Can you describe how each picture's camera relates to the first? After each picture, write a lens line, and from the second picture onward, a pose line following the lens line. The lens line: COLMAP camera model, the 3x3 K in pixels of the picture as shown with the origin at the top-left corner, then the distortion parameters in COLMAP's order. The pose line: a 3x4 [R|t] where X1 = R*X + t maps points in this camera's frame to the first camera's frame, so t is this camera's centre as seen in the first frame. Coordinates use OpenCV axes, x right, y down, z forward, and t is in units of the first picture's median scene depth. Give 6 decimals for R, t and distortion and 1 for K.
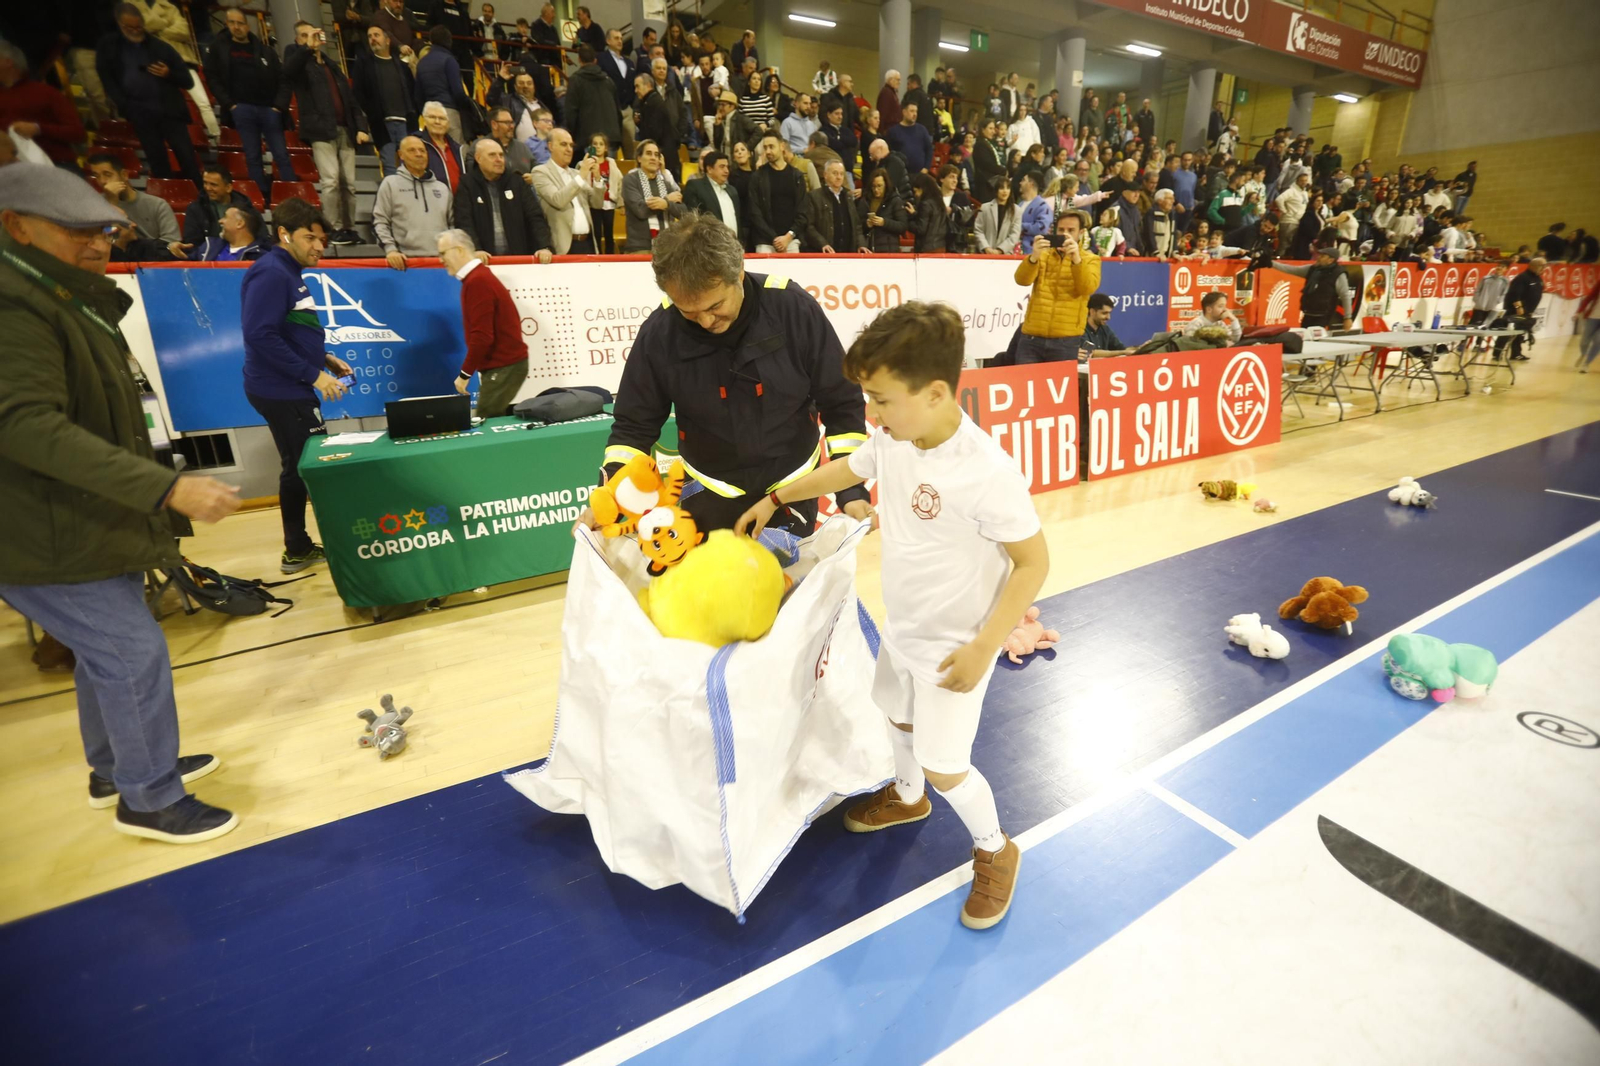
lens RADIAL K [[725.0, 0, 800.0], [0, 725.0, 533.0], [0, 0, 1]] dist [-0.076081, 0.031685]
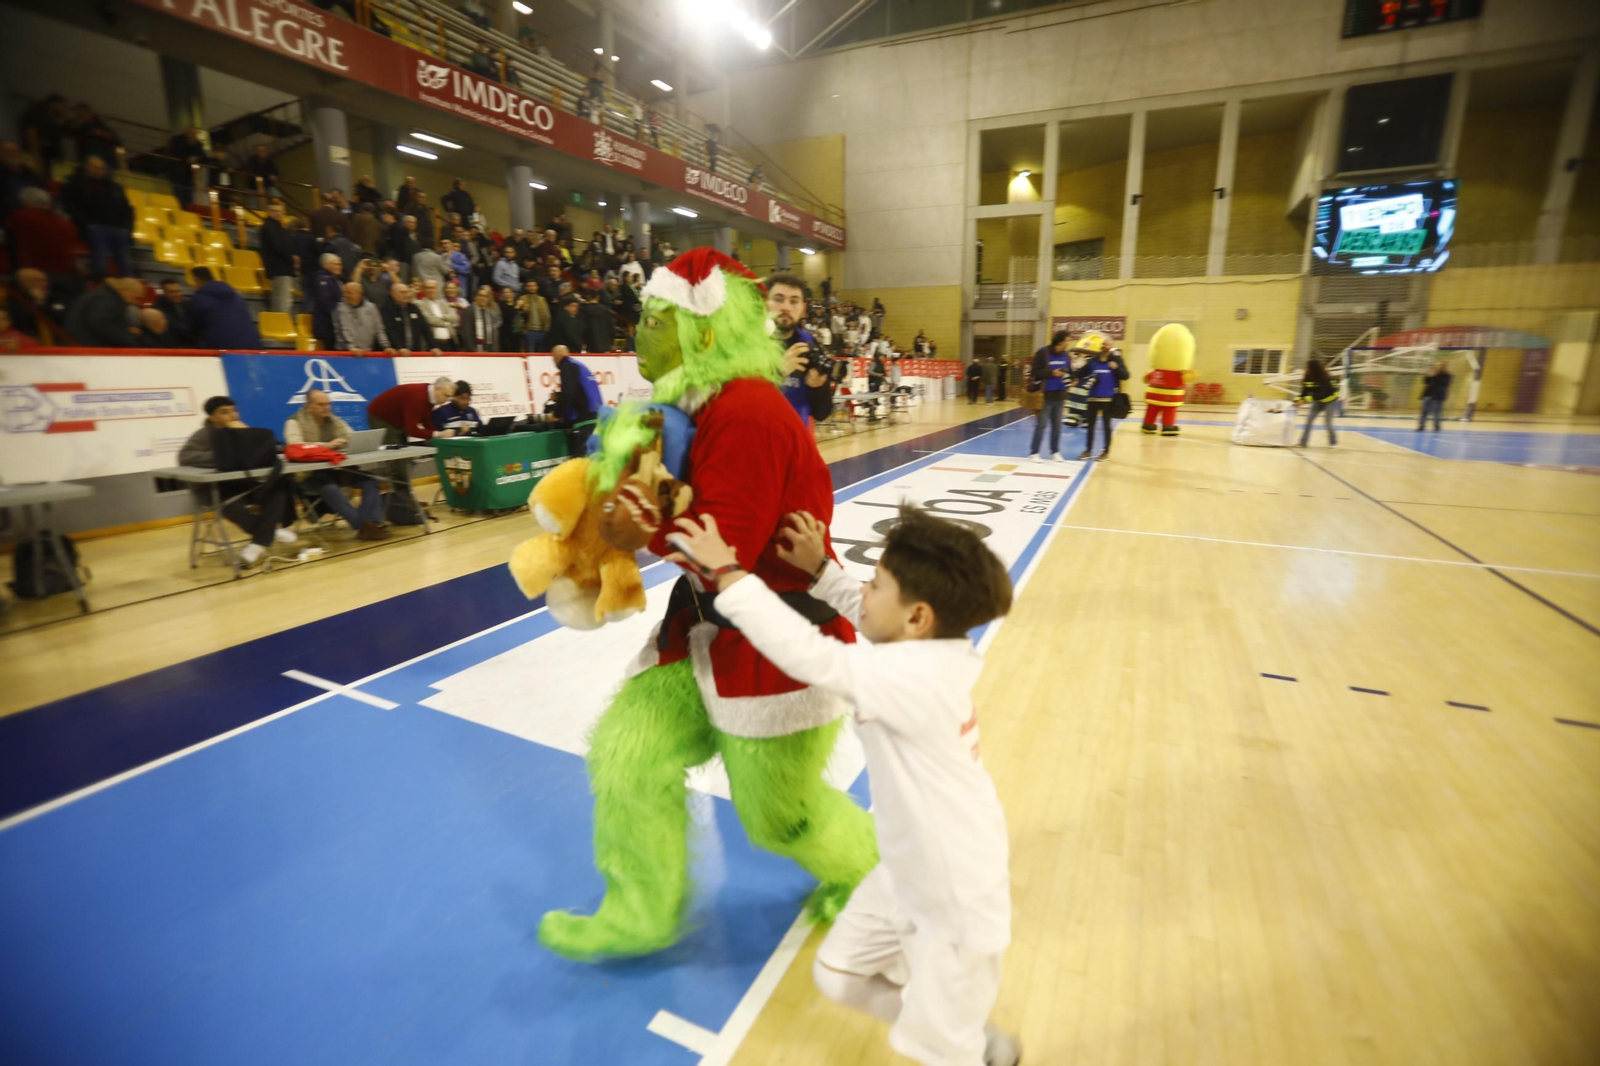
lens RADIAL K [[725.0, 0, 800.0], [0, 725.0, 533.0], [0, 0, 1]] dist [-0.076081, 0.031685]
pose [[0.825396, -0.111880, 0.553357, -0.194166], [0.175639, 0.982414, -0.063357, 0.087896], [-0.536538, 0.149486, 0.830531, -0.241919]]
